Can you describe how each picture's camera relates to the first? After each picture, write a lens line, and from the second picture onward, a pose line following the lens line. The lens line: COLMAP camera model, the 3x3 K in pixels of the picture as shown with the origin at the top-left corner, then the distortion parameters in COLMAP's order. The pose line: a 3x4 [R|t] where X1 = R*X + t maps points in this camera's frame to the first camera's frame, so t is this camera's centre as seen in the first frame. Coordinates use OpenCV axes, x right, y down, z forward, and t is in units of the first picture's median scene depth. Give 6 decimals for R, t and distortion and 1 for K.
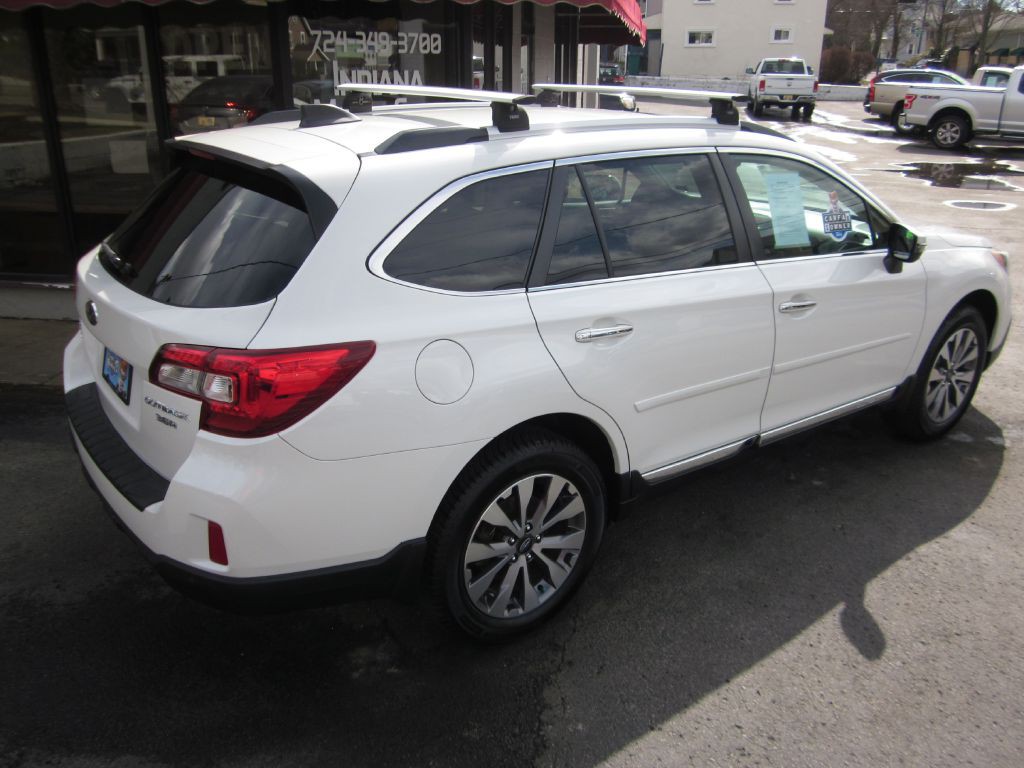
lens RADIAL K [[854.4, 0, 510.7], [0, 854.4, 383.4], [0, 0, 1]] dist [-0.037582, 0.005256]
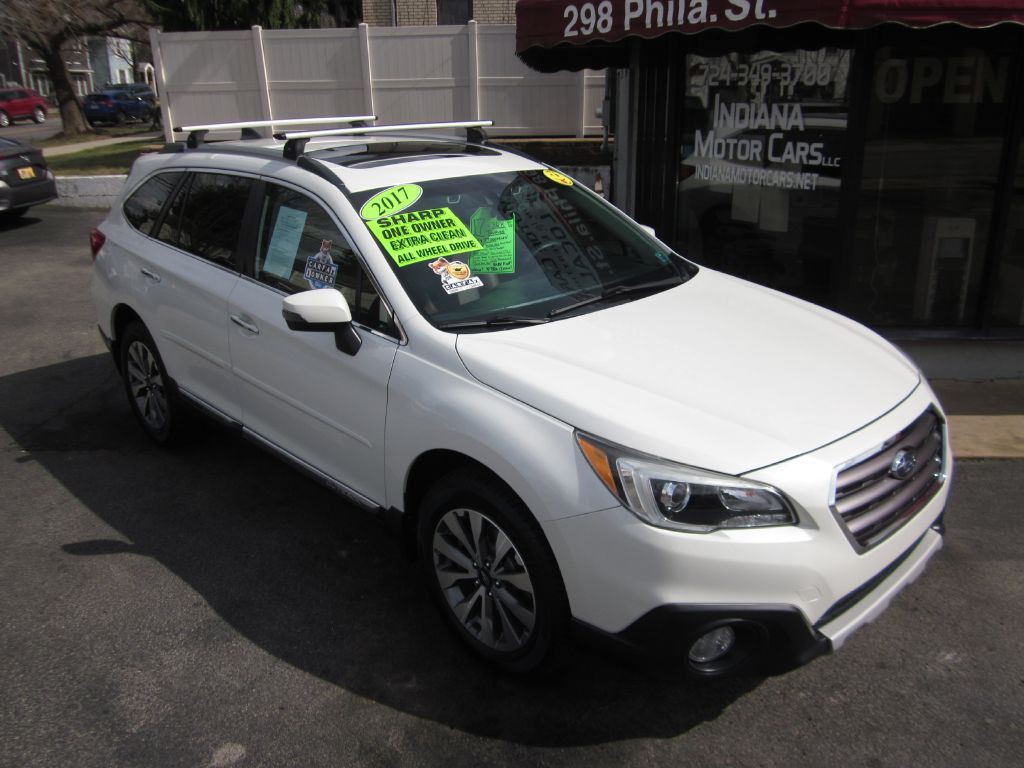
lens RADIAL K [[854.2, 0, 512.0], [0, 854.2, 384.0], [0, 0, 1]] dist [-0.042969, 0.011256]
pose [[0.119319, 0.319450, -0.940061, 1.681111], [-0.335591, 0.904075, 0.264626, -0.501944], [0.934420, 0.283901, 0.215078, 1.294358]]
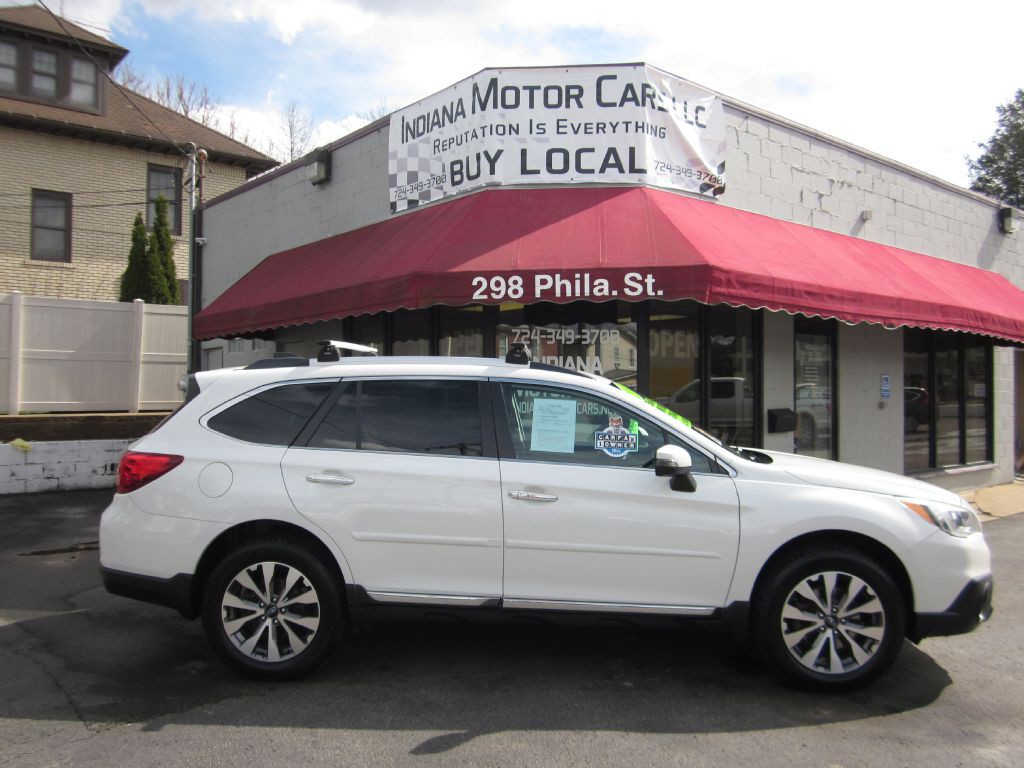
lens RADIAL K [[854.4, 0, 510.7], [0, 854.4, 383.4], [0, 0, 1]] dist [-0.037582, 0.005256]
pose [[0.769819, -0.006845, -0.638225, 1.314485], [-0.223976, 0.933456, -0.280169, 0.135855], [0.597673, 0.358627, 0.717059, 0.007610]]
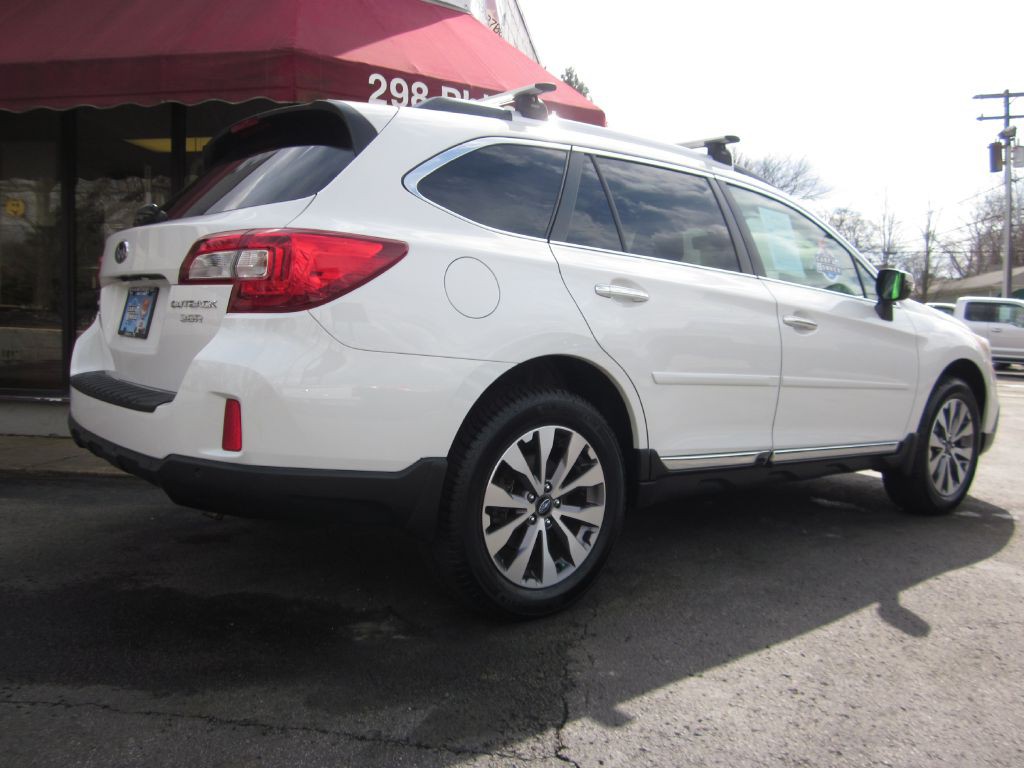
lens RADIAL K [[854.4, 0, 510.7], [0, 854.4, 383.4], [0, 0, 1]] dist [-0.037582, 0.005256]
pose [[0.999403, 0.018635, 0.029087, -0.049971], [-0.009509, 0.957896, -0.286957, 0.326655], [-0.033210, 0.286510, 0.957502, 0.050341]]
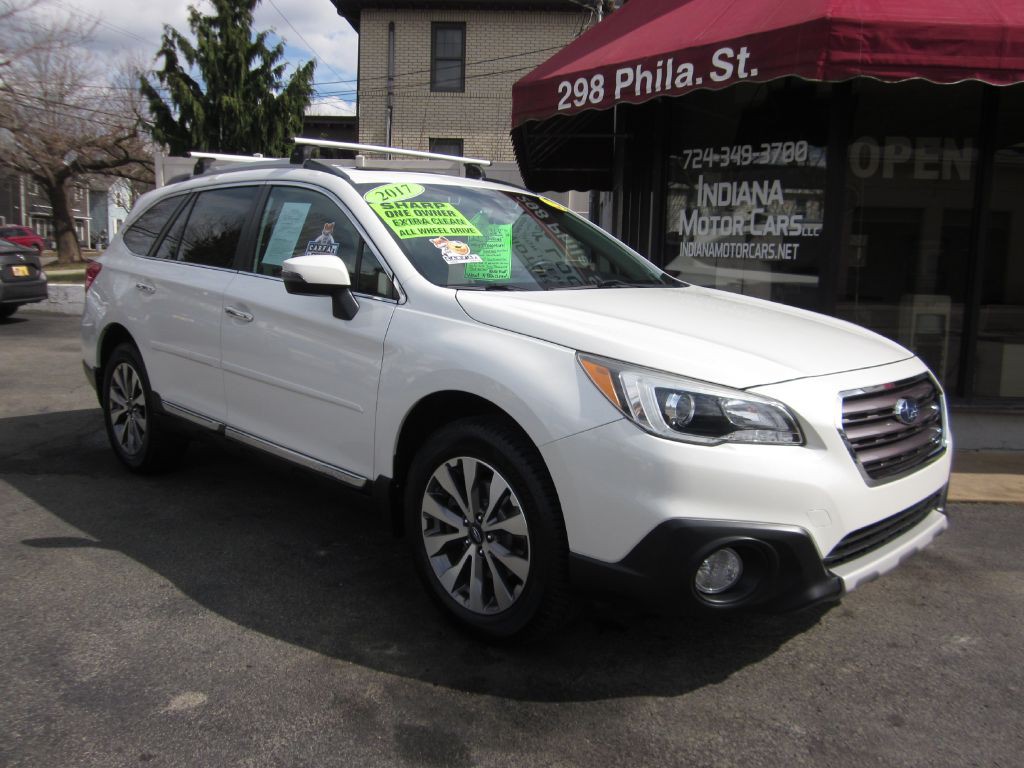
lens RADIAL K [[854.4, 0, 510.7], [0, 854.4, 383.4], [0, 0, 1]] dist [-0.037582, 0.005256]
pose [[0.138063, 0.140907, -0.980349, 1.725220], [-0.369162, 0.925821, 0.081081, -0.265358], [0.919053, 0.350713, 0.179839, 1.350486]]
